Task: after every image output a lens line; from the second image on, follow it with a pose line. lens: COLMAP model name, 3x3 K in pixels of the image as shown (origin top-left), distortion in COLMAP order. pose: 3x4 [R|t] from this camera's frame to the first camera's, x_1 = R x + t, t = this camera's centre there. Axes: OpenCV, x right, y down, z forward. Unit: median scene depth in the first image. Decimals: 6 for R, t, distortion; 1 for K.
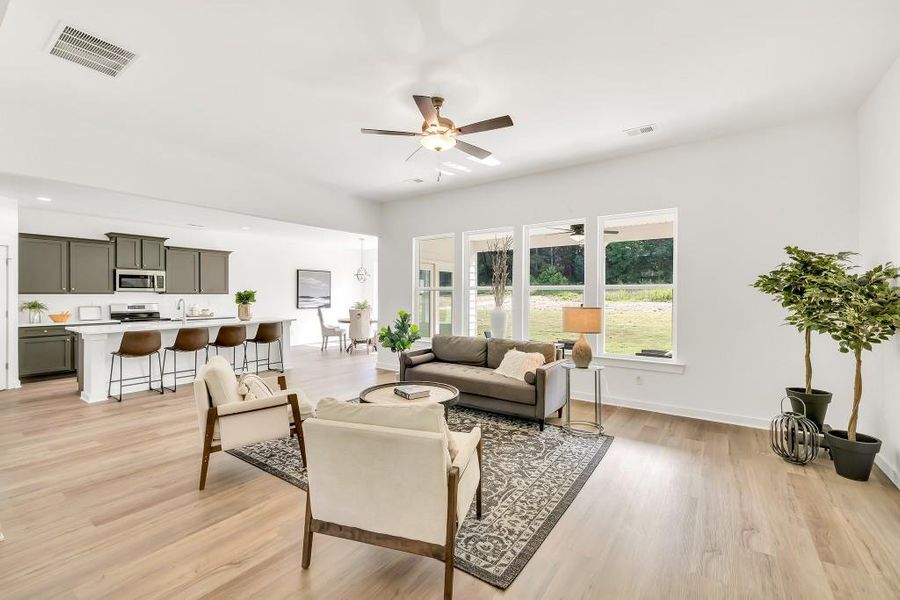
lens RADIAL K [[385.4, 0, 445.5], [0, 385.4, 295.0], [0, 0, 1]] dist [0.001864, -0.000284]
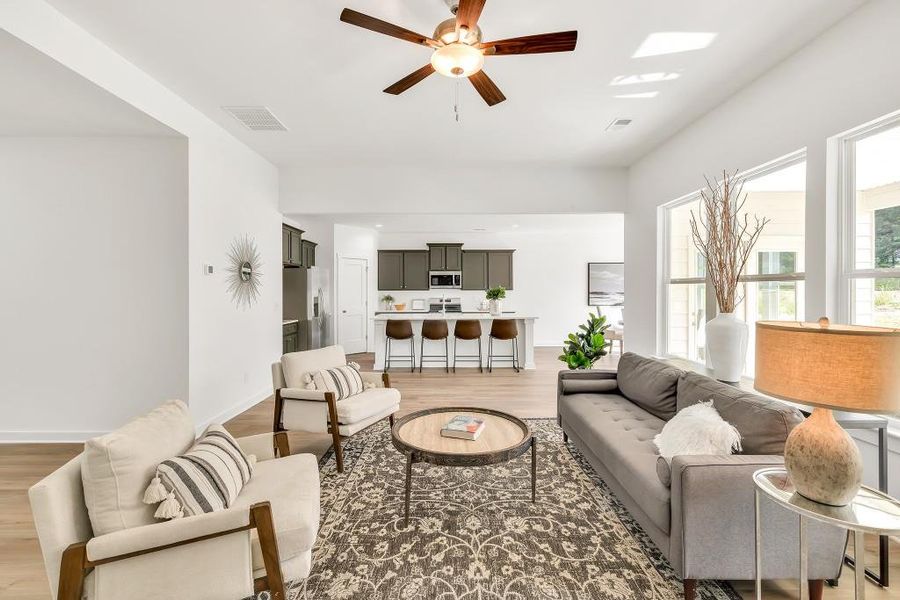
lens RADIAL K [[385.4, 0, 445.7], [0, 385.4, 289.6], [0, 0, 1]] dist [0.001864, -0.000284]
pose [[0.579461, -0.003745, -0.814991, 0.244995], [0.002164, 0.999993, -0.003056, -0.000834], [0.814997, 0.000007, 0.579465, 0.286770]]
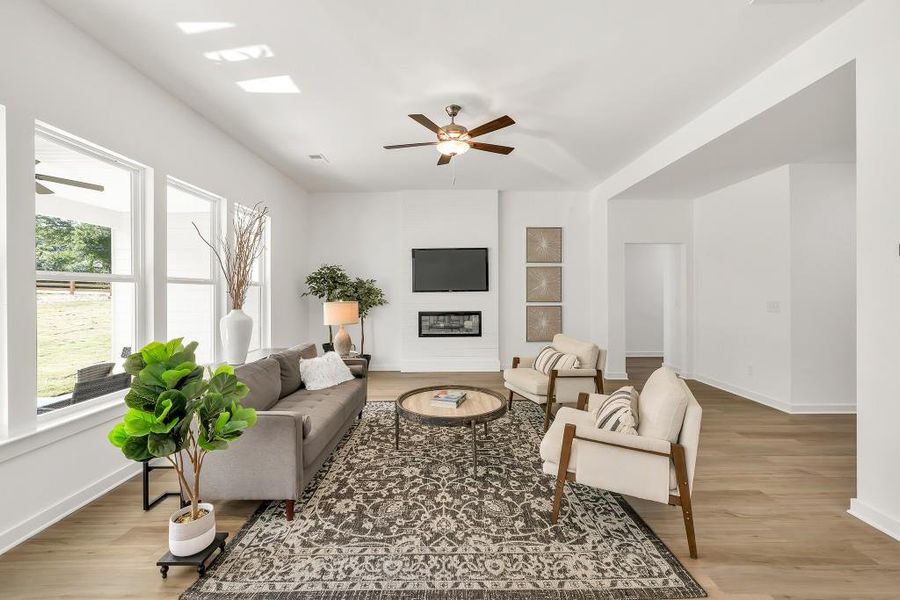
lens RADIAL K [[385.4, 0, 446.8], [0, 385.4, 292.4], [0, 0, 1]] dist [0.001864, -0.000284]
pose [[-0.586242, -0.000274, 0.810136, -0.417589], [0.004369, 0.999984, 0.003499, -0.000677], [-0.810124, 0.005591, -0.586232, 0.785650]]
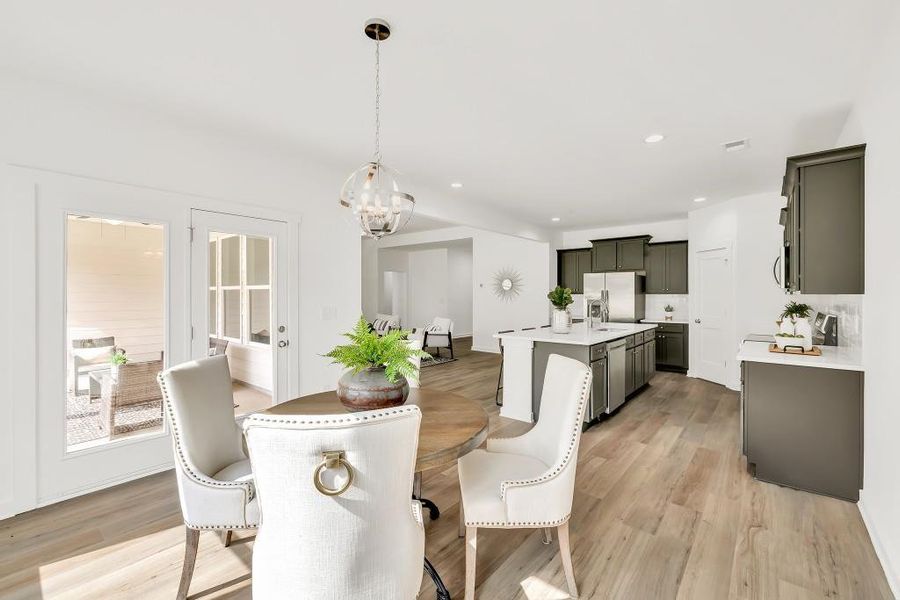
lens RADIAL K [[385.4, 0, 448.1], [0, 385.4, 297.3], [0, 0, 1]] dist [0.001864, -0.000284]
pose [[-0.996692, -0.004671, 0.081135, -0.375743], [-0.004417, 0.999985, 0.003310, 0.004716], [-0.081149, 0.002941, -0.996698, 1.635519]]
